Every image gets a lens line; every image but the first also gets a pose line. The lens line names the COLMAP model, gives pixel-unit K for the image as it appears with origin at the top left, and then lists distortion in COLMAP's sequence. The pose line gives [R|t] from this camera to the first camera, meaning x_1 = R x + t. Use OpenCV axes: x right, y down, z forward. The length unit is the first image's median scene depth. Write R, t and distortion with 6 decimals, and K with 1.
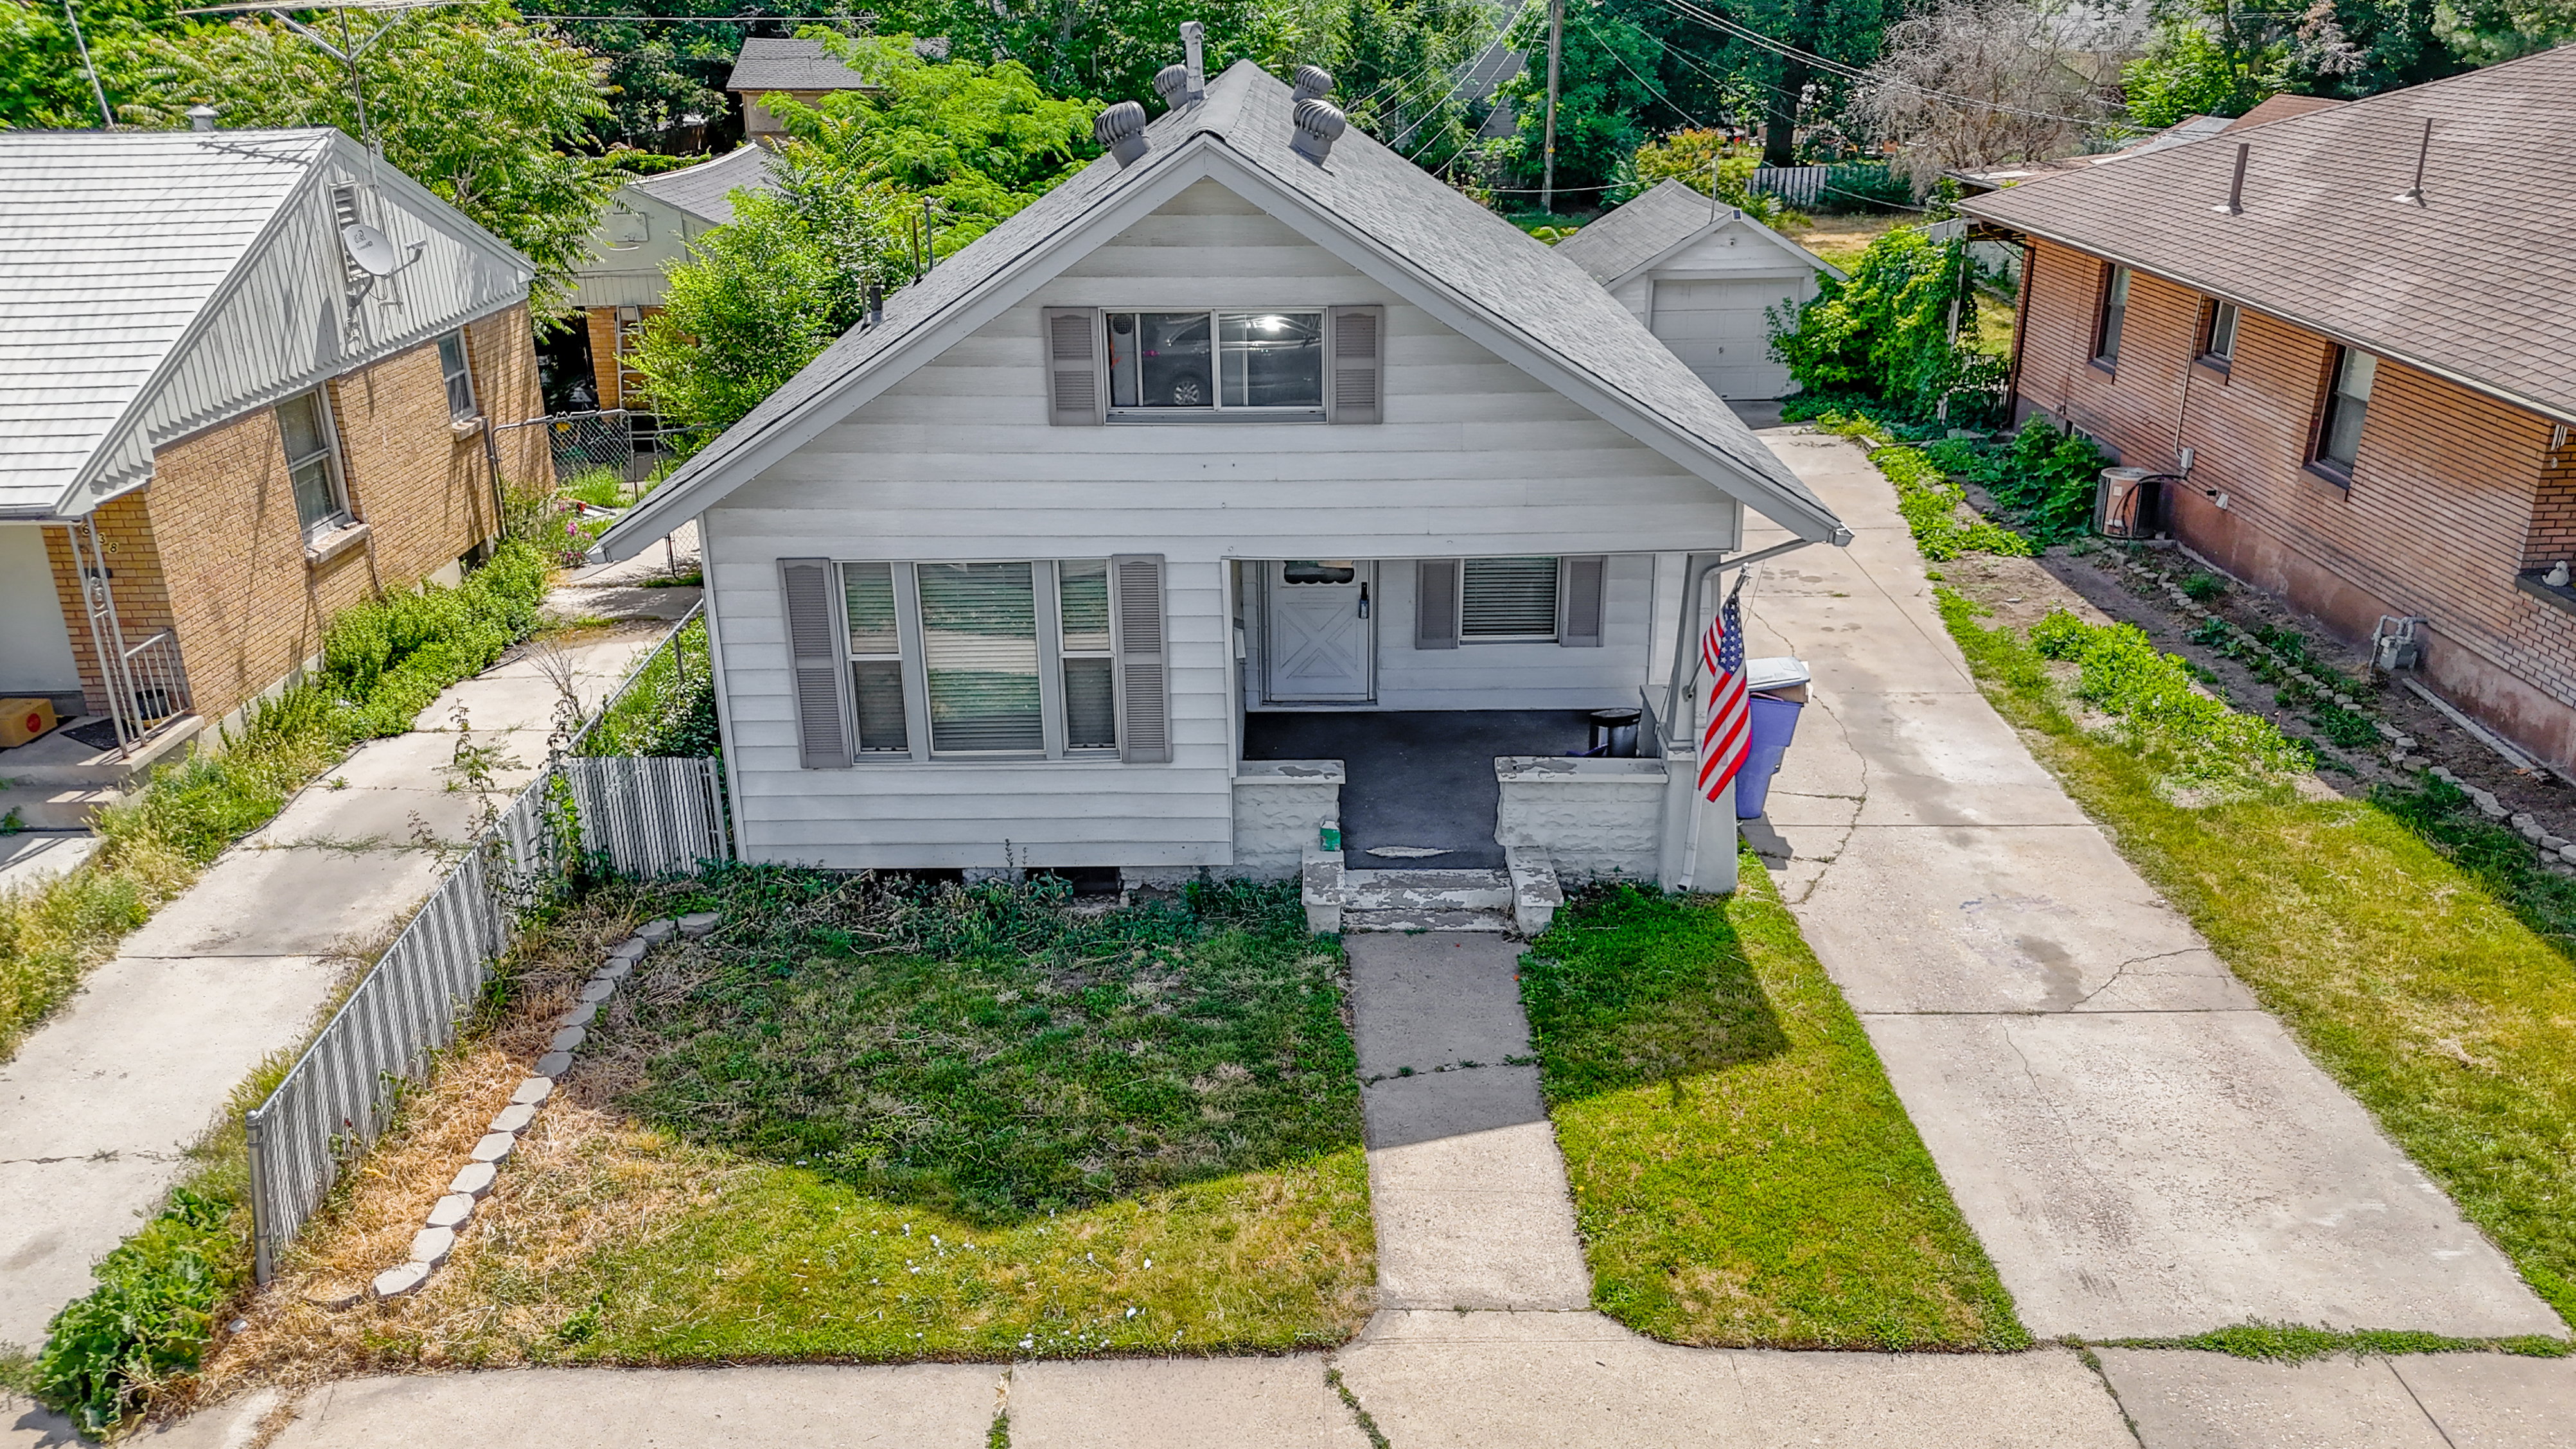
lens RADIAL K [[1924.0, 0, 1297.2], [0, 1924.0, 730.8], [0, 0, 1]] dist [0.038547, -0.001699]
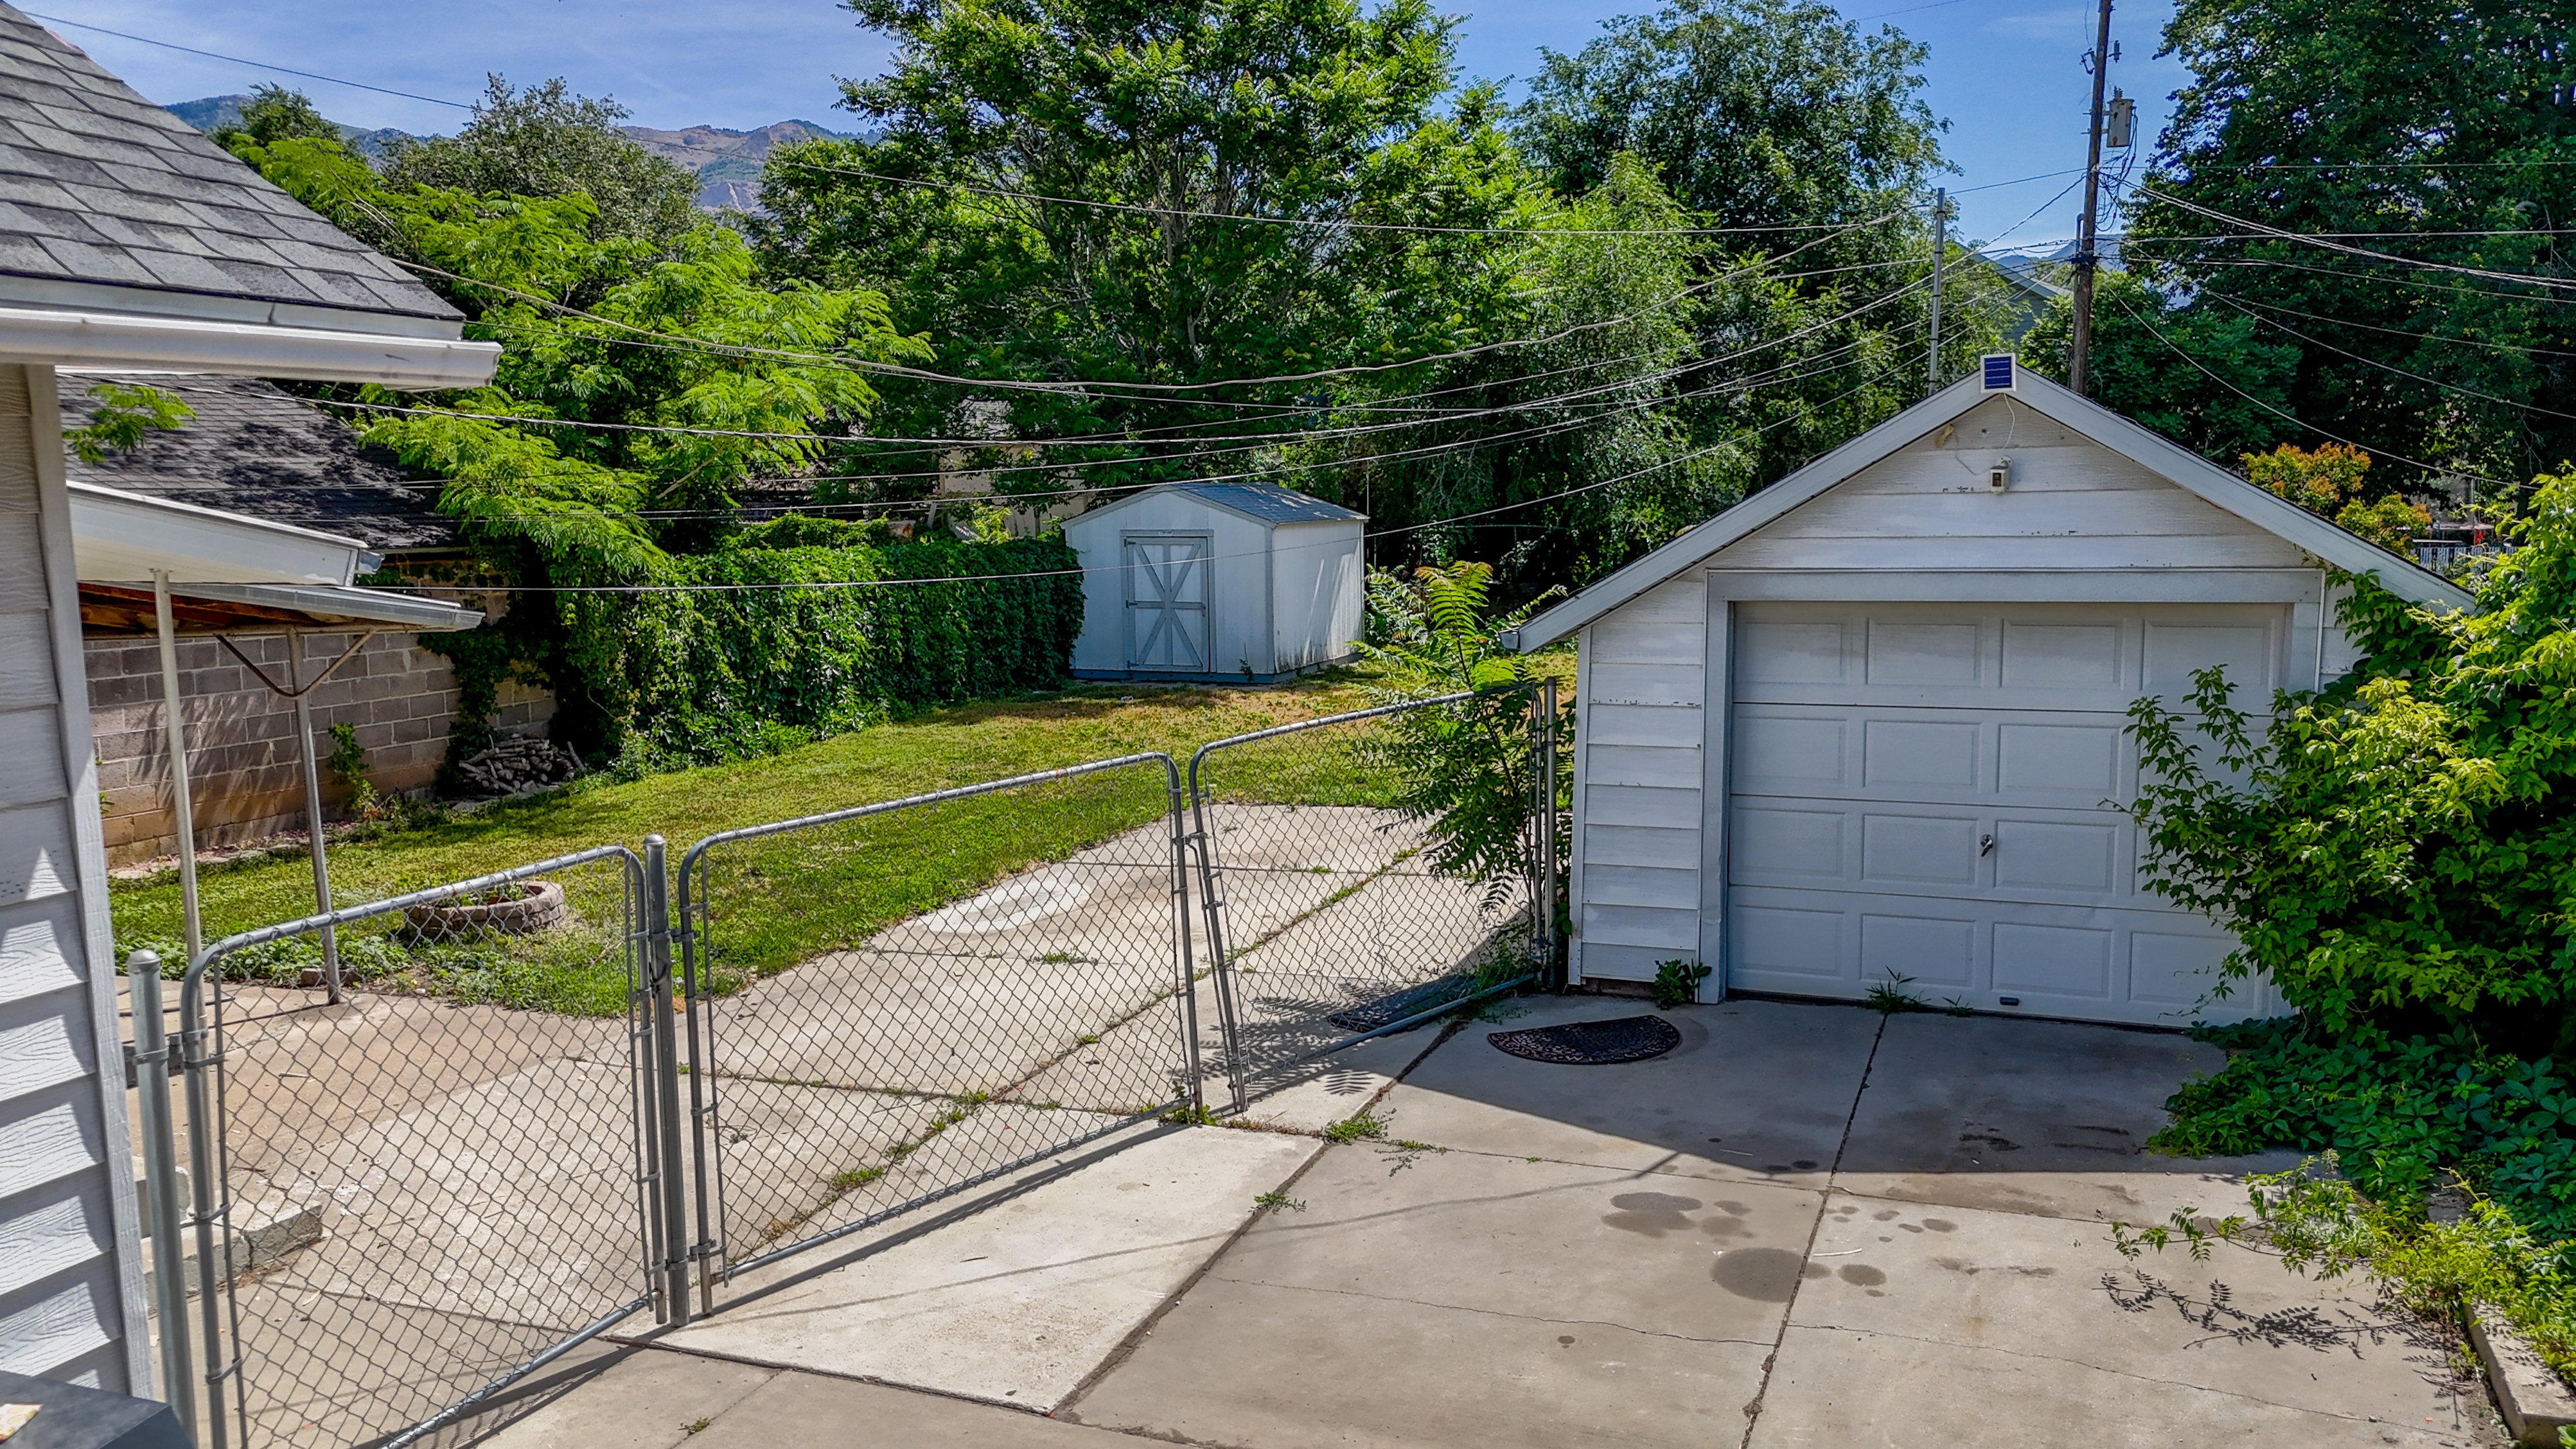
lens RADIAL K [[1924.0, 0, 1286.2], [0, 1924.0, 734.0], [0, 0, 1]] dist [0.038547, -0.001699]
pose [[0.929876, 0.043904, -0.365245, 0.482384], [-0.127426, 0.969829, -0.207835, -0.295811], [0.345100, 0.239802, 0.907414, 1.474556]]
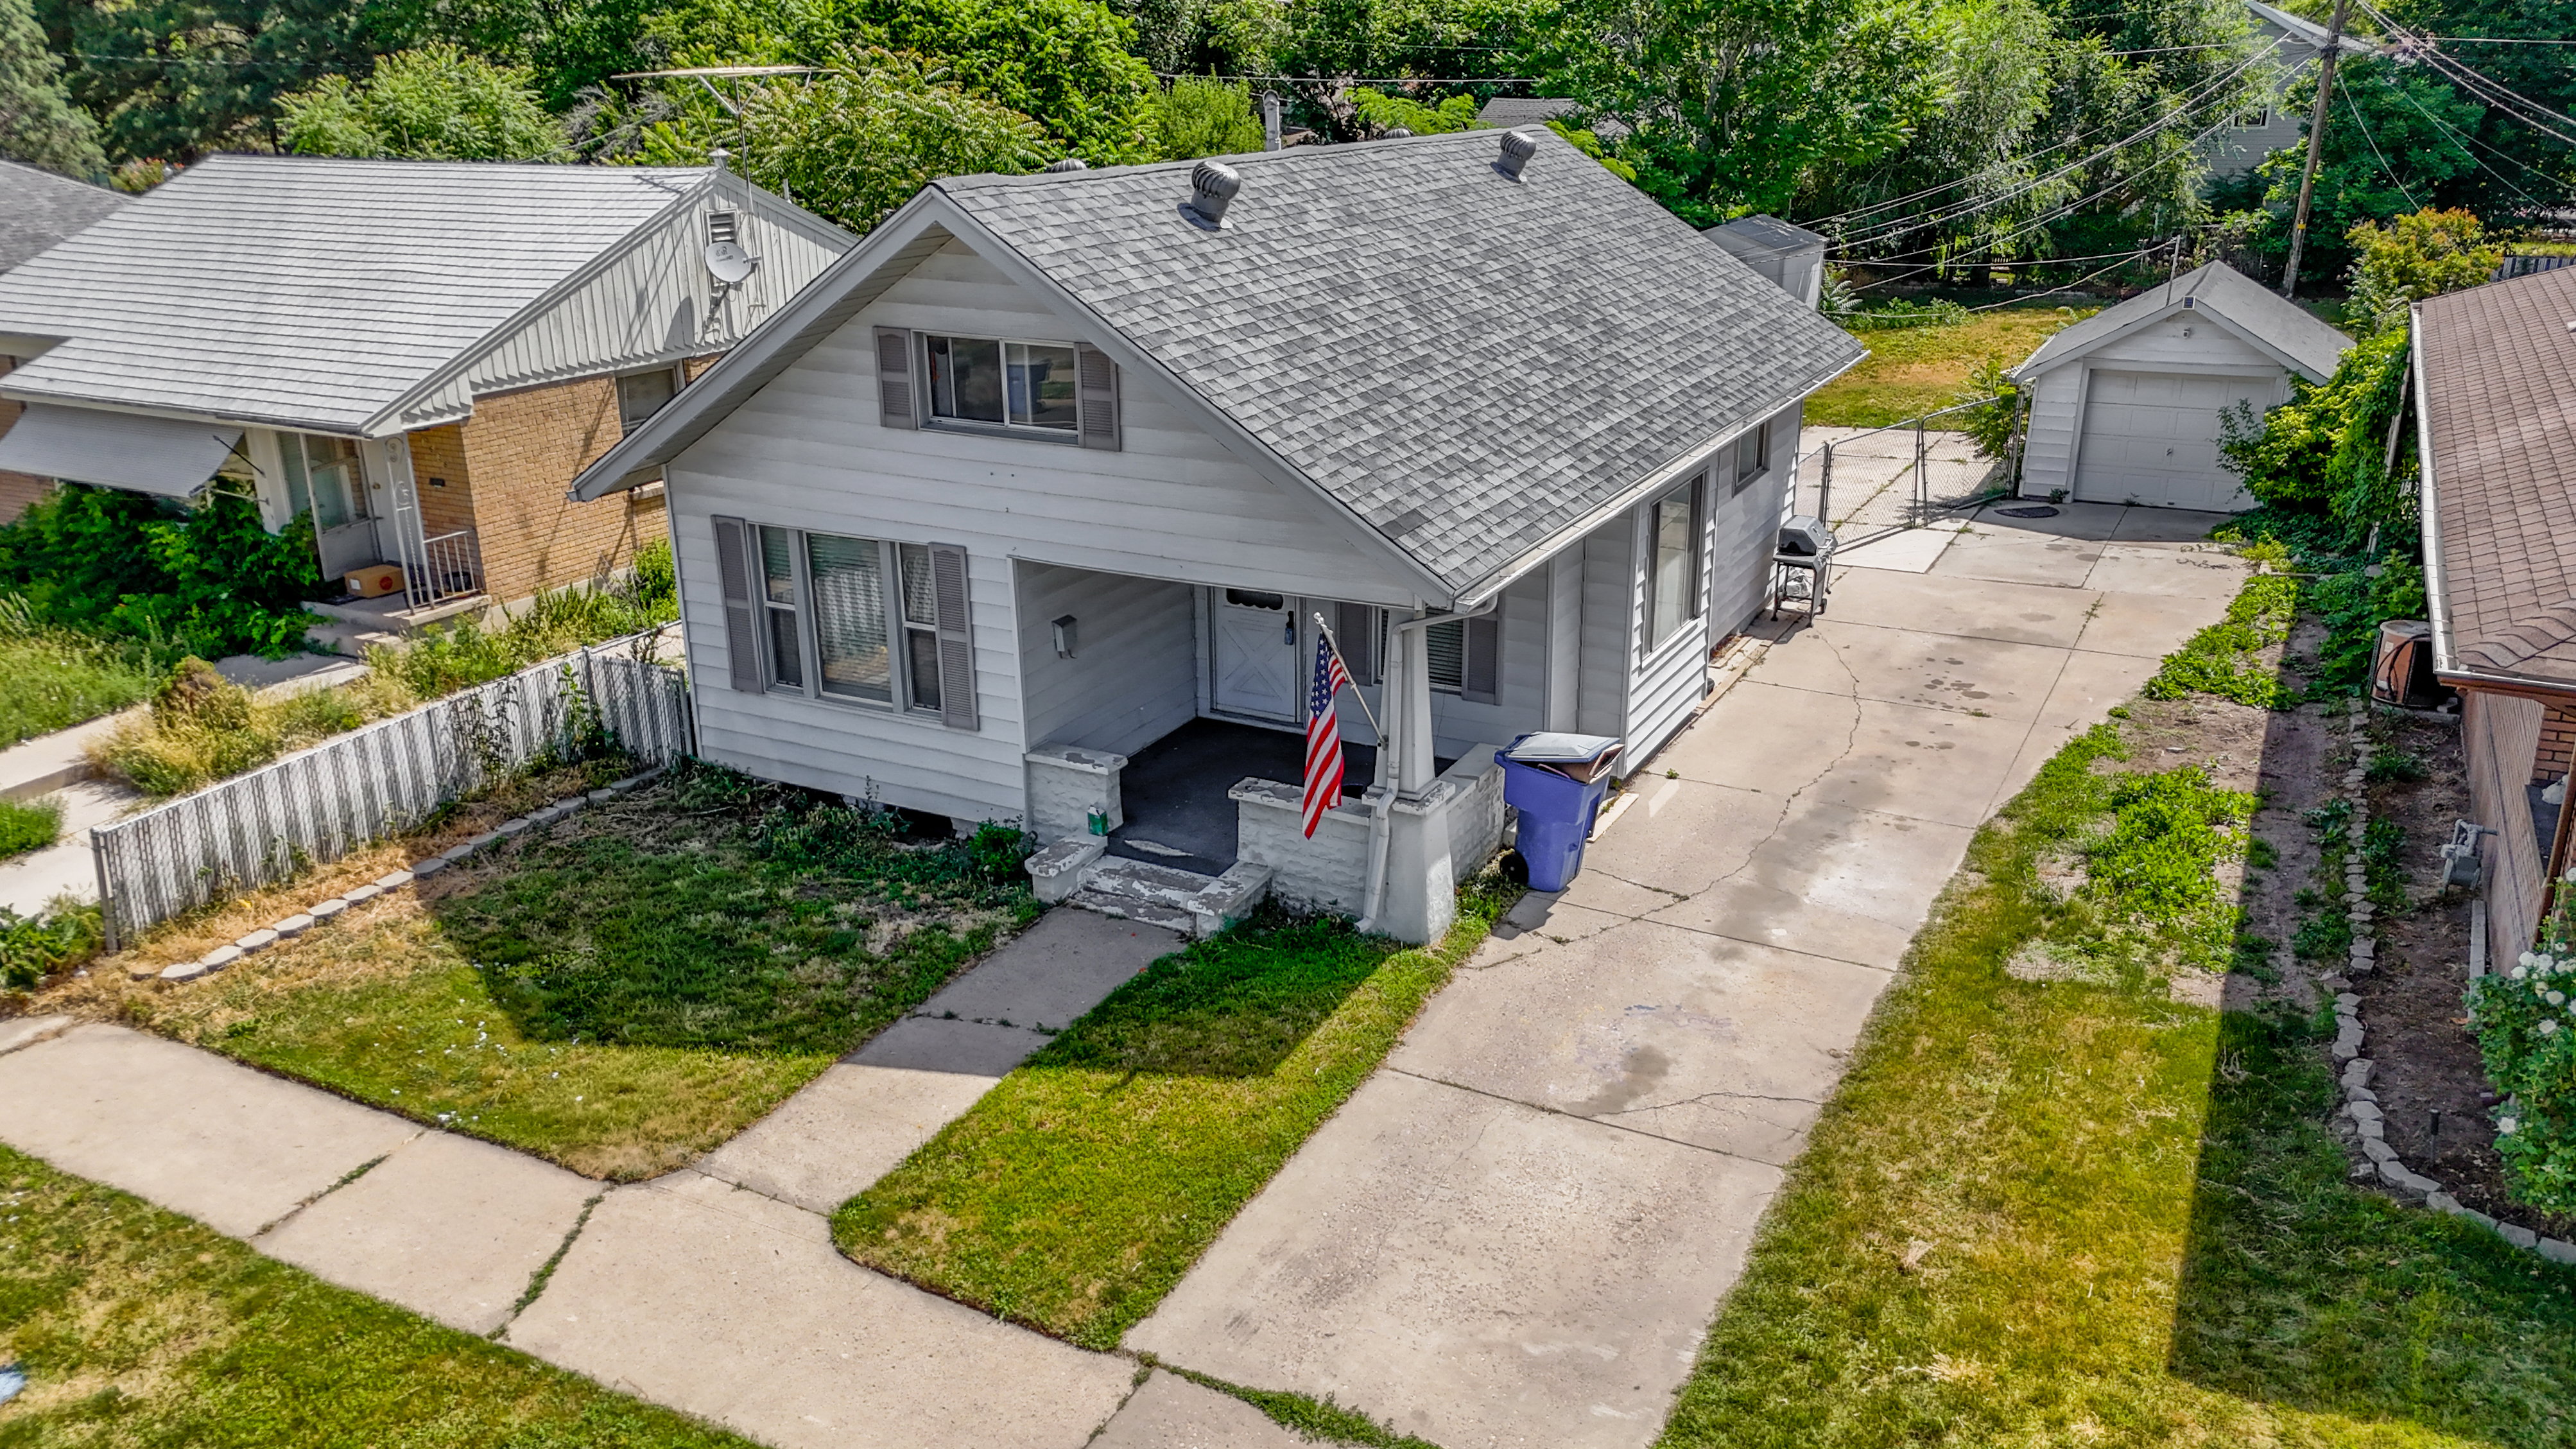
lens RADIAL K [[1924.3, 0, 1297.0], [0, 1924.3, 726.3], [0, 0, 1]] dist [0.038547, -0.001699]
pose [[0.882289, 0.155427, -0.444307, 0.598946], [-0.168229, 0.985689, 0.010751, -0.030019], [0.439620, 0.065259, 0.895810, 0.058272]]
